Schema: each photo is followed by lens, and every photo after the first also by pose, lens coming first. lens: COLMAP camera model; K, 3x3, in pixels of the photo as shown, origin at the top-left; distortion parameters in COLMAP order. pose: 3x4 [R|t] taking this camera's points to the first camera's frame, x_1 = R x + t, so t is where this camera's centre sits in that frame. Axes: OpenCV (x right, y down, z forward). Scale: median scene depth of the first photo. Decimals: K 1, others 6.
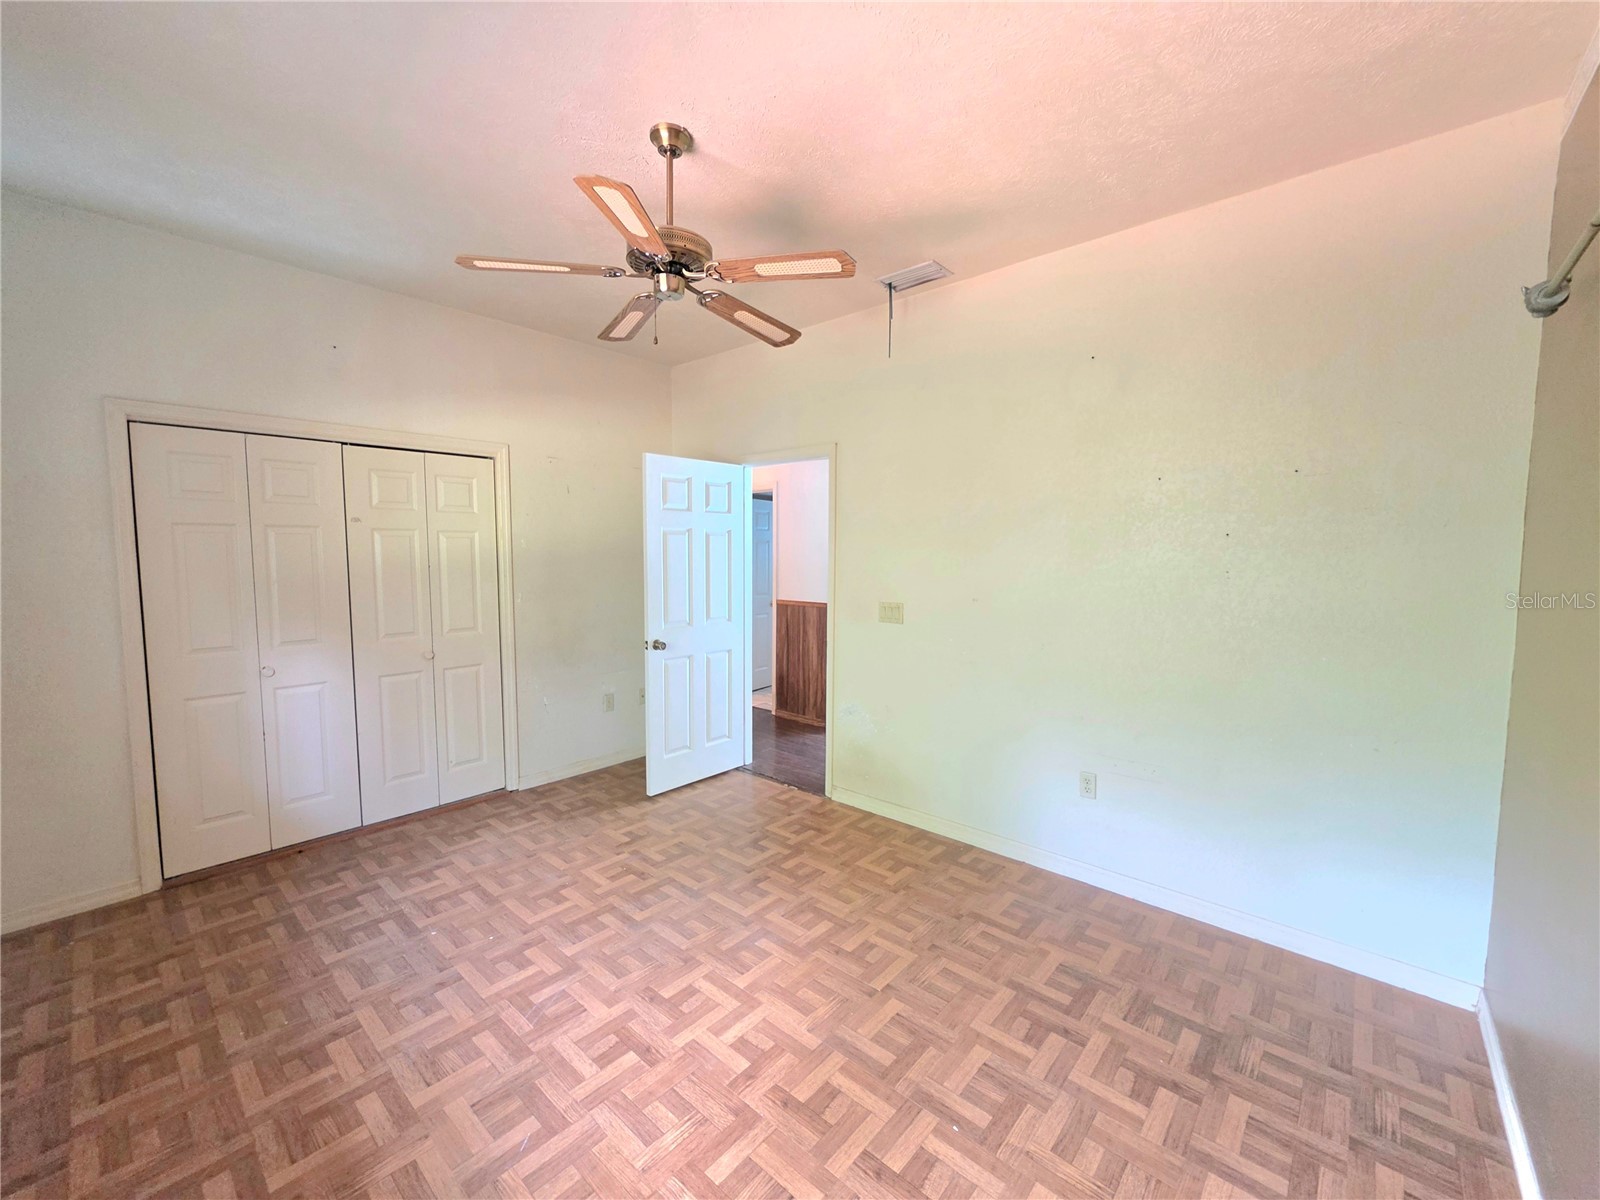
lens RADIAL K [[640.7, 0, 802.4], [0, 640.7, 607.0], [0, 0, 1]] dist [-0.002936, -0.000341]
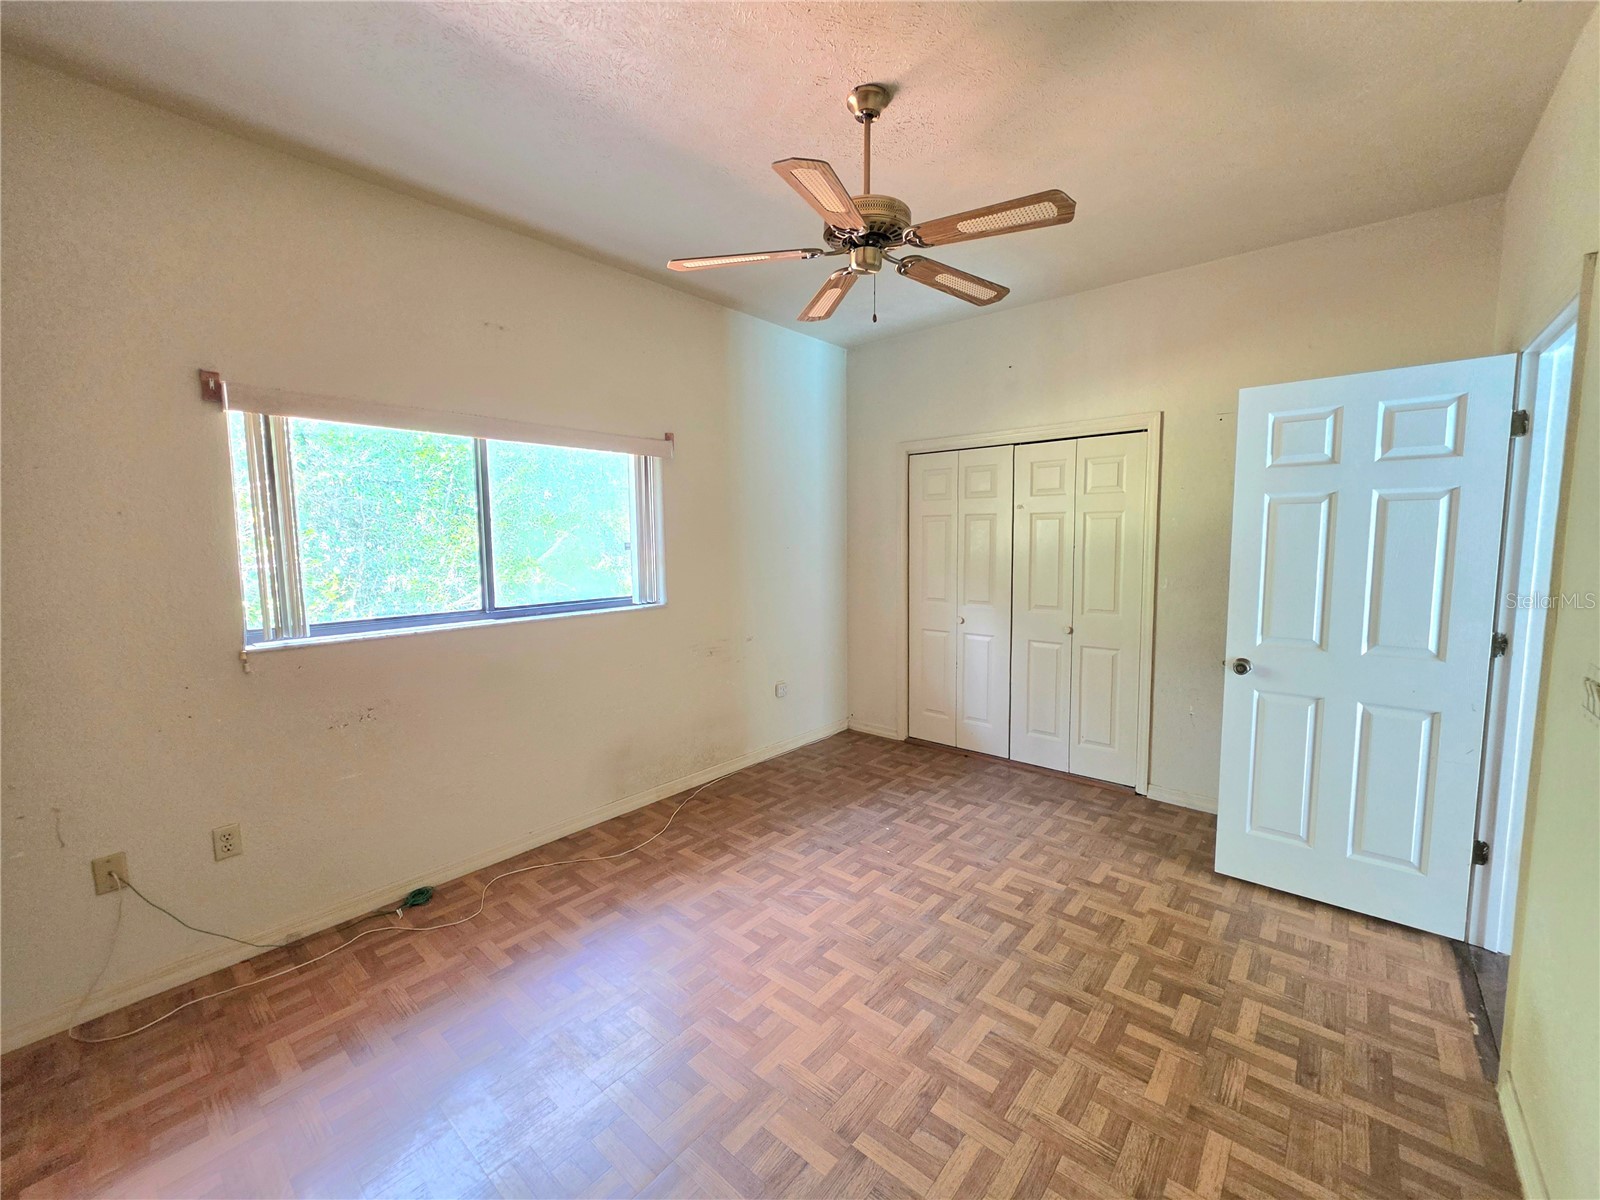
lens RADIAL K [[649.8, 0, 814.7], [0, 649.8, 597.2], [0, 0, 1]] dist [0.000266, 0.000675]
pose [[0.026947, 0.093068, -0.995295, 0.687073], [-0.078443, 0.992783, 0.090710, -0.063285], [0.996554, 0.075629, 0.034053, 0.774916]]
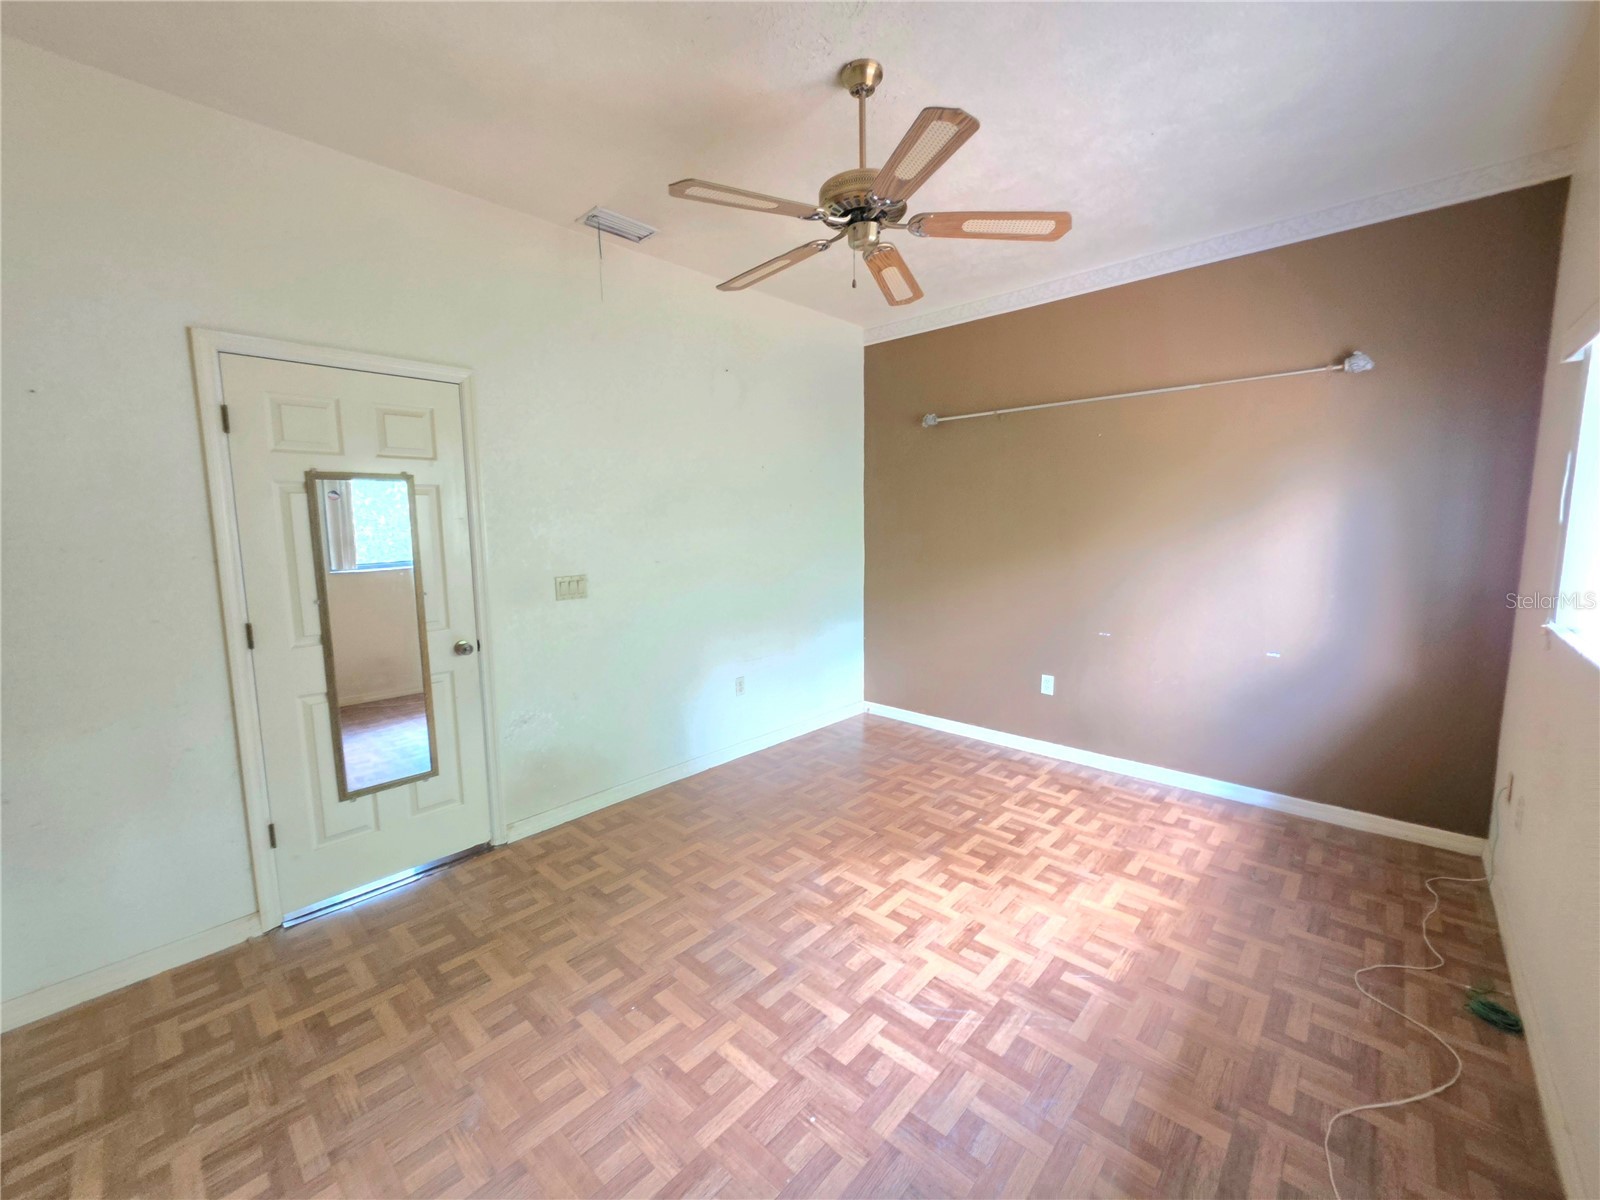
lens RADIAL K [[646.8, 0, 800.0], [0, 646.8, 600.0], [0, 0, 1]] dist [-0.002296, 0.000120]
pose [[0.022420, -0.127606, 0.991571, -1.049820], [0.100120, 0.987121, 0.124770, -0.075422], [-0.994723, 0.096479, 0.034907, 0.931627]]
